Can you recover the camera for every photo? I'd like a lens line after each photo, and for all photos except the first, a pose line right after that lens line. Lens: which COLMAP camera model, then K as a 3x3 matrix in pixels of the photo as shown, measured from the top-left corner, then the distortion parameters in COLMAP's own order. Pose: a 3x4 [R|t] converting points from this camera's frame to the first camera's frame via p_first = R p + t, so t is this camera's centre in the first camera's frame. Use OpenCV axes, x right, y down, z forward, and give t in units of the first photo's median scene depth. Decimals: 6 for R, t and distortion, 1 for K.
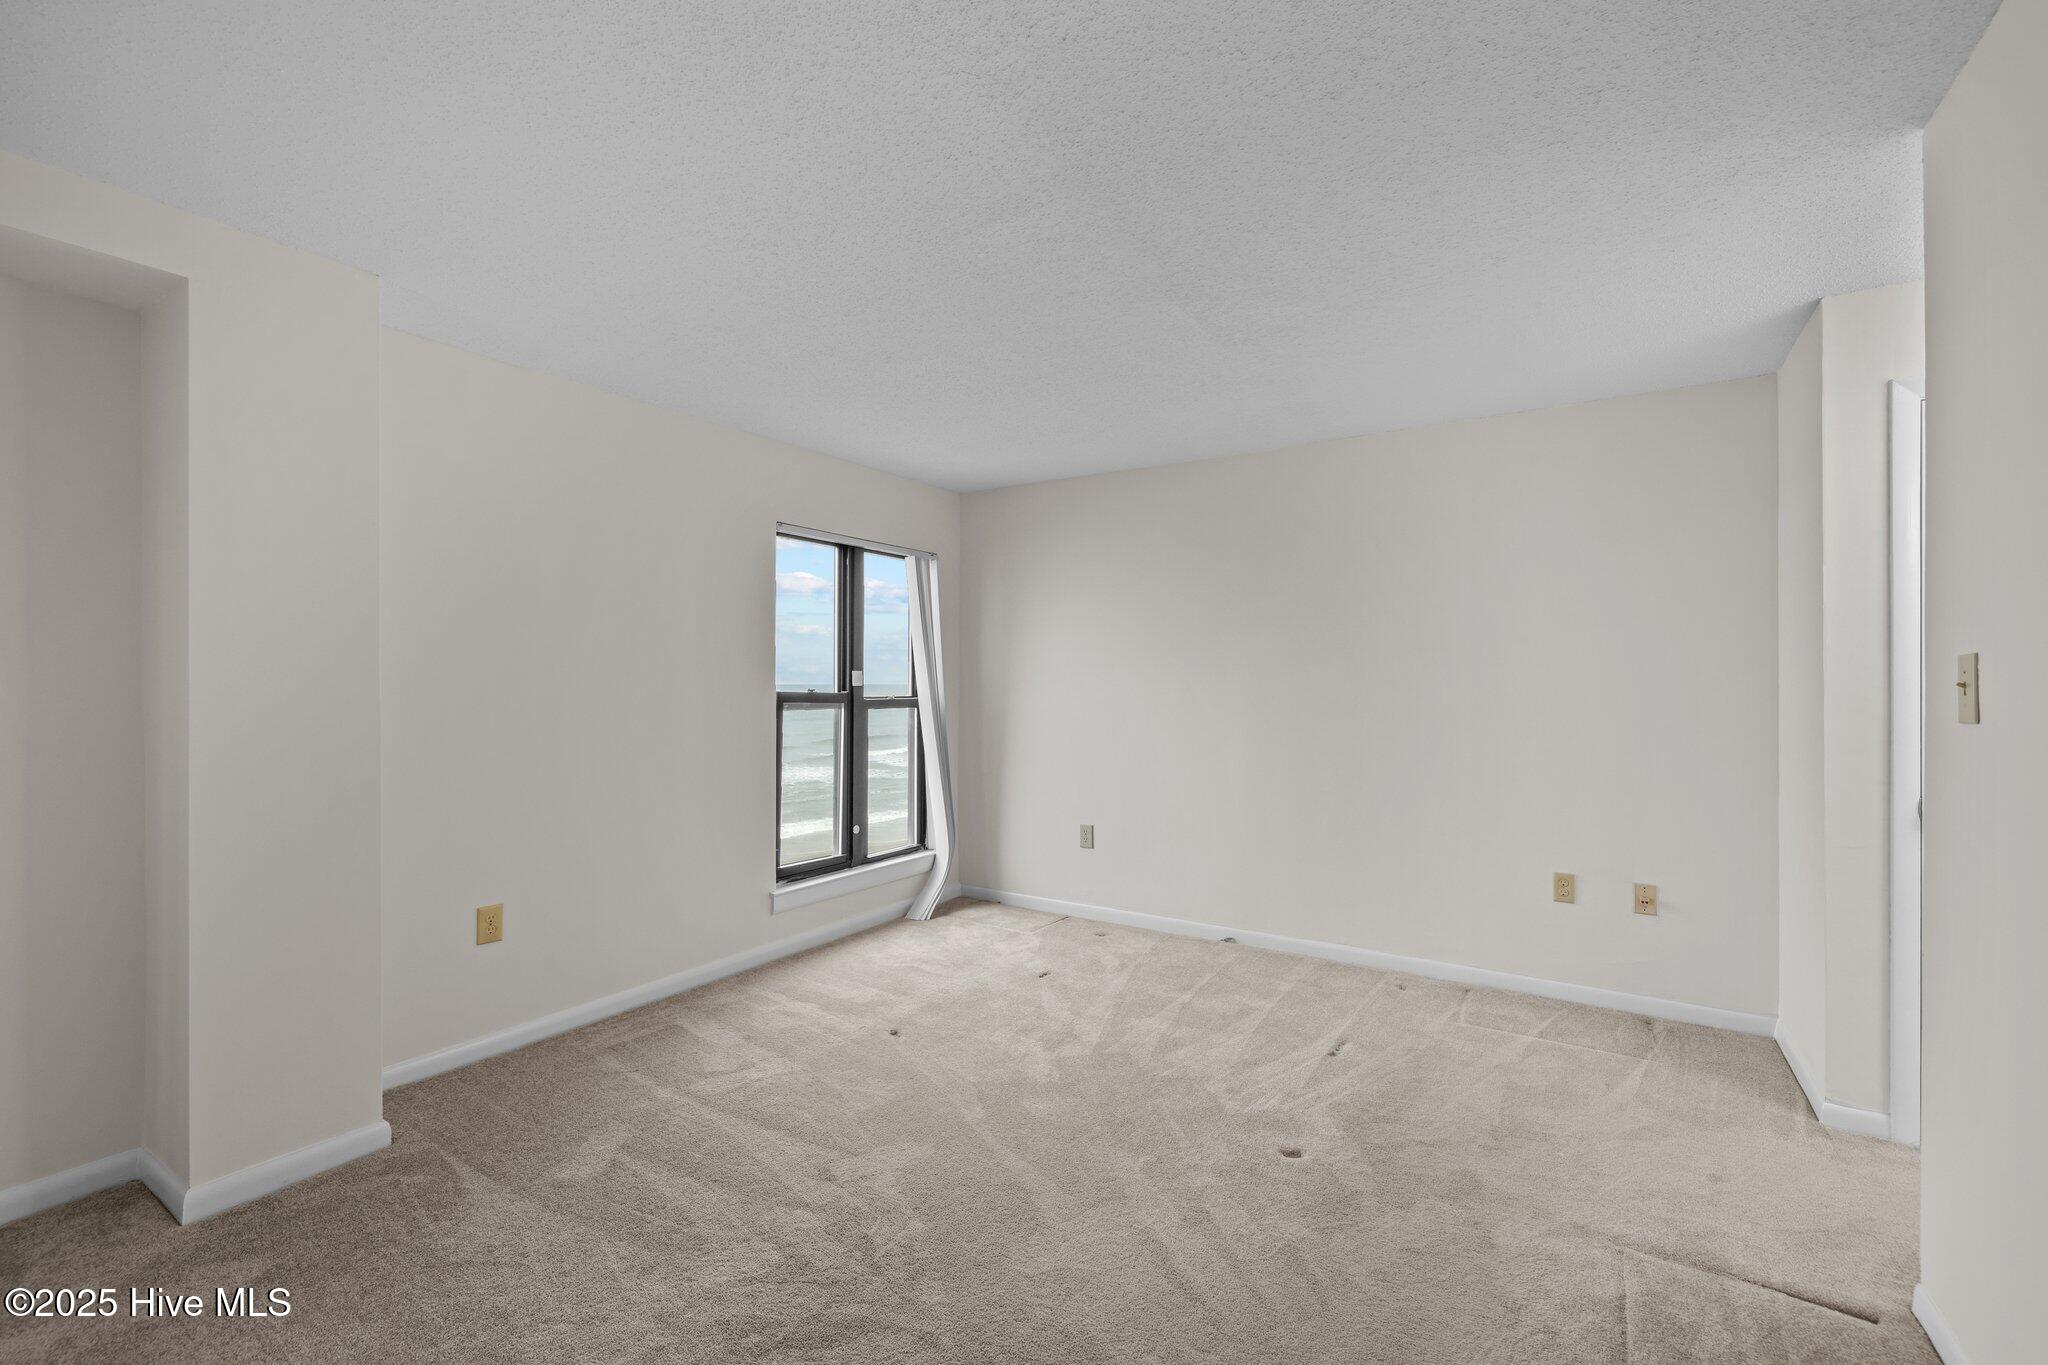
lens RADIAL K [[865.2, 0, 1024.0], [0, 865.2, 682.5], [0, 0, 1]] dist [-0.000214, -0.000035]
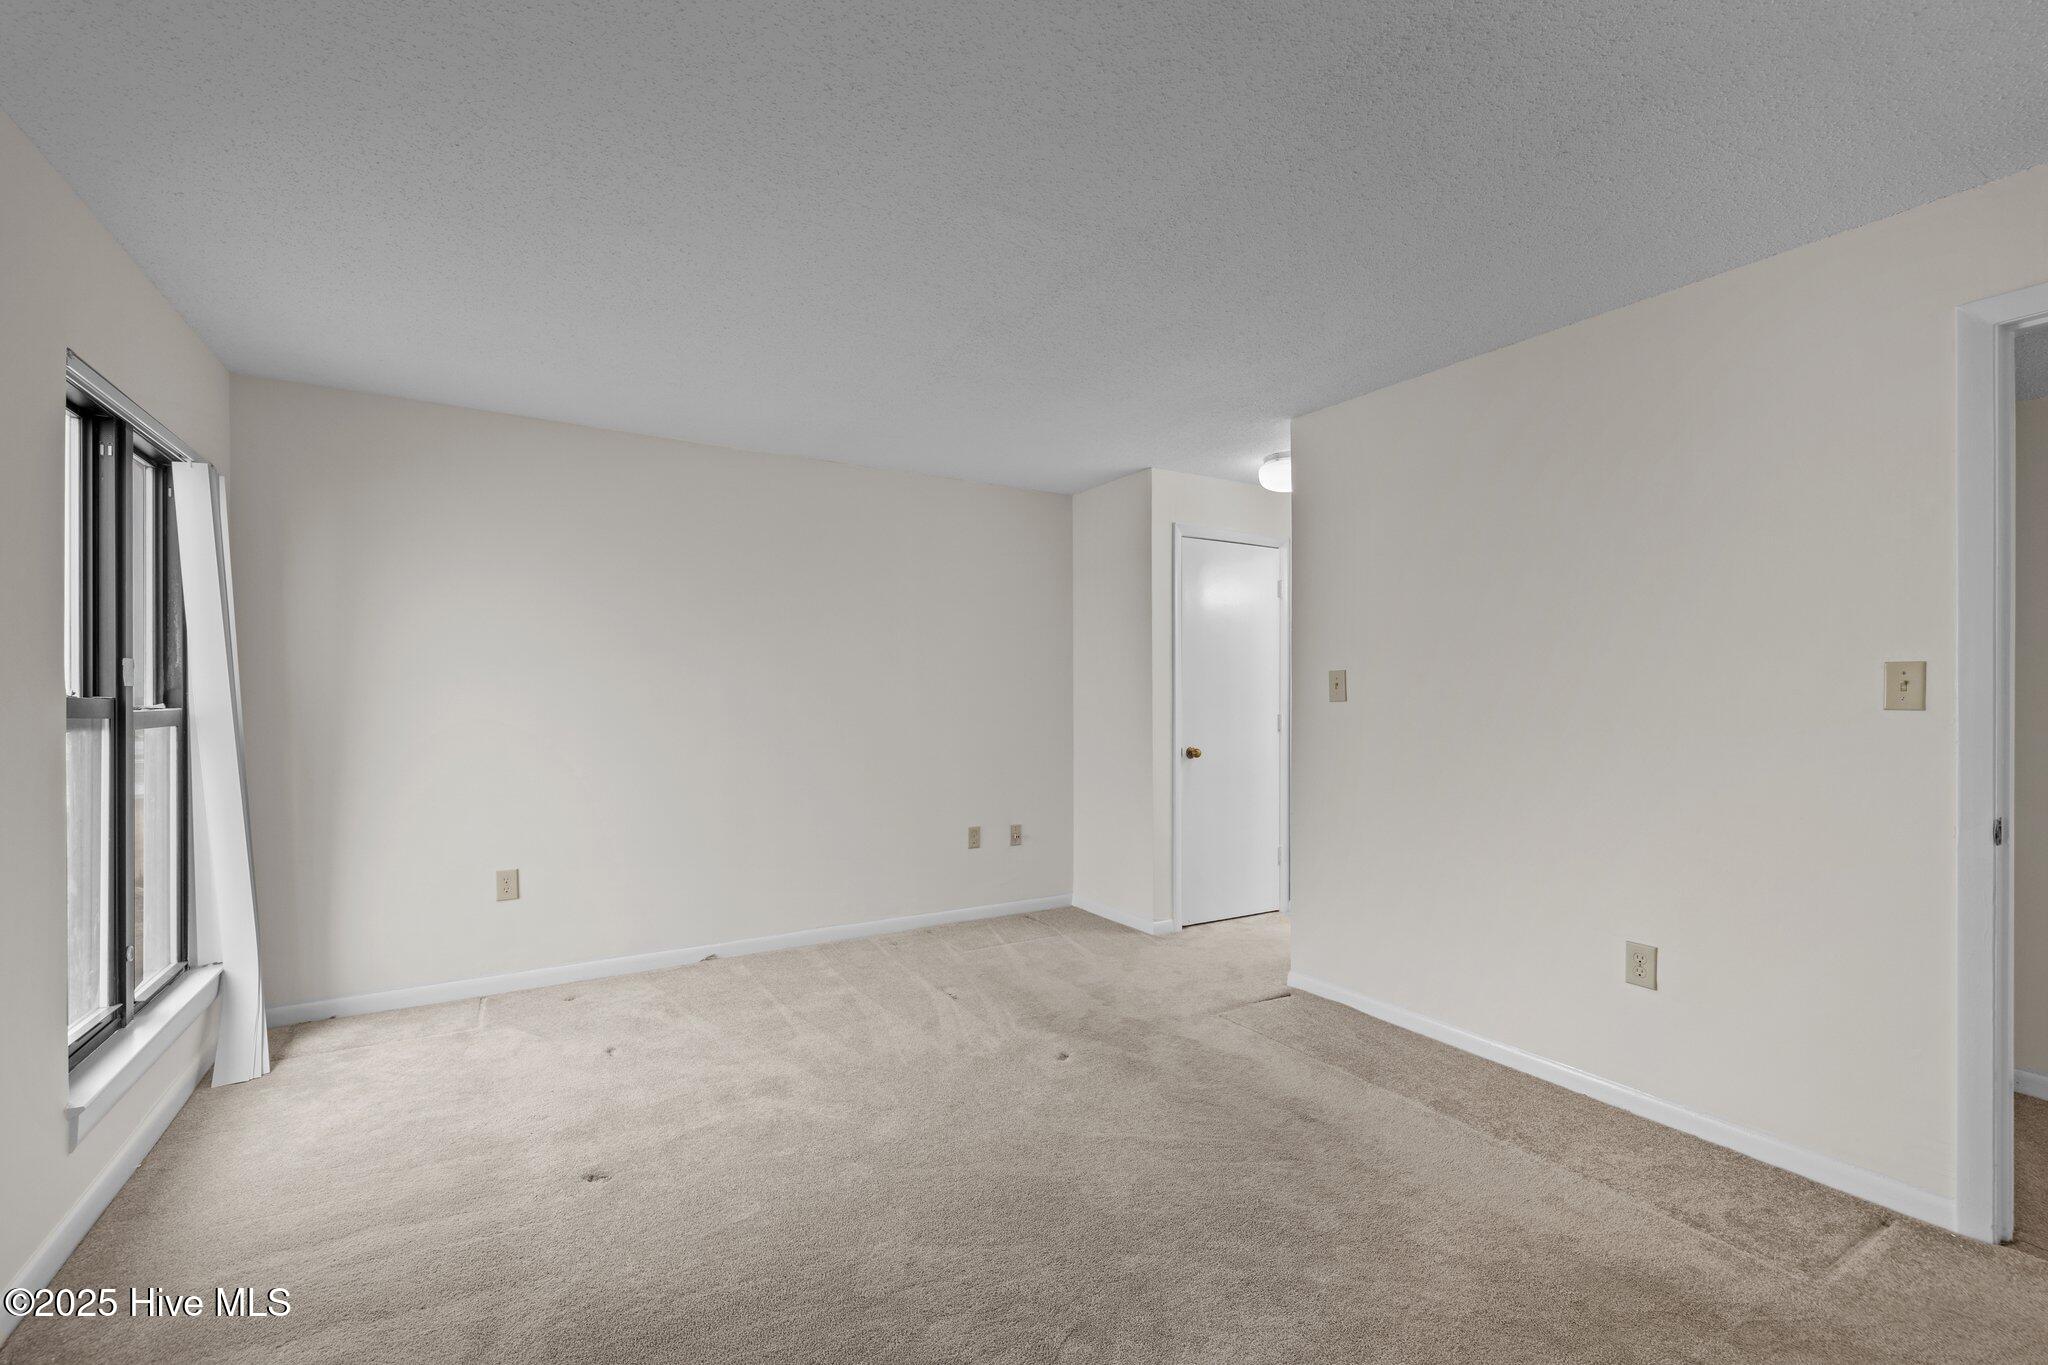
lens RADIAL K [[858.3, 0, 1023.5], [0, 858.3, 695.3], [0, 0, 1]] dist [-0.000310, 0.000024]
pose [[0.428861, -0.000151, 0.903370, -0.578344], [0.001794, 0.999998, -0.000684, 0.015117], [-0.903369, 0.001914, 0.428861, 0.359610]]
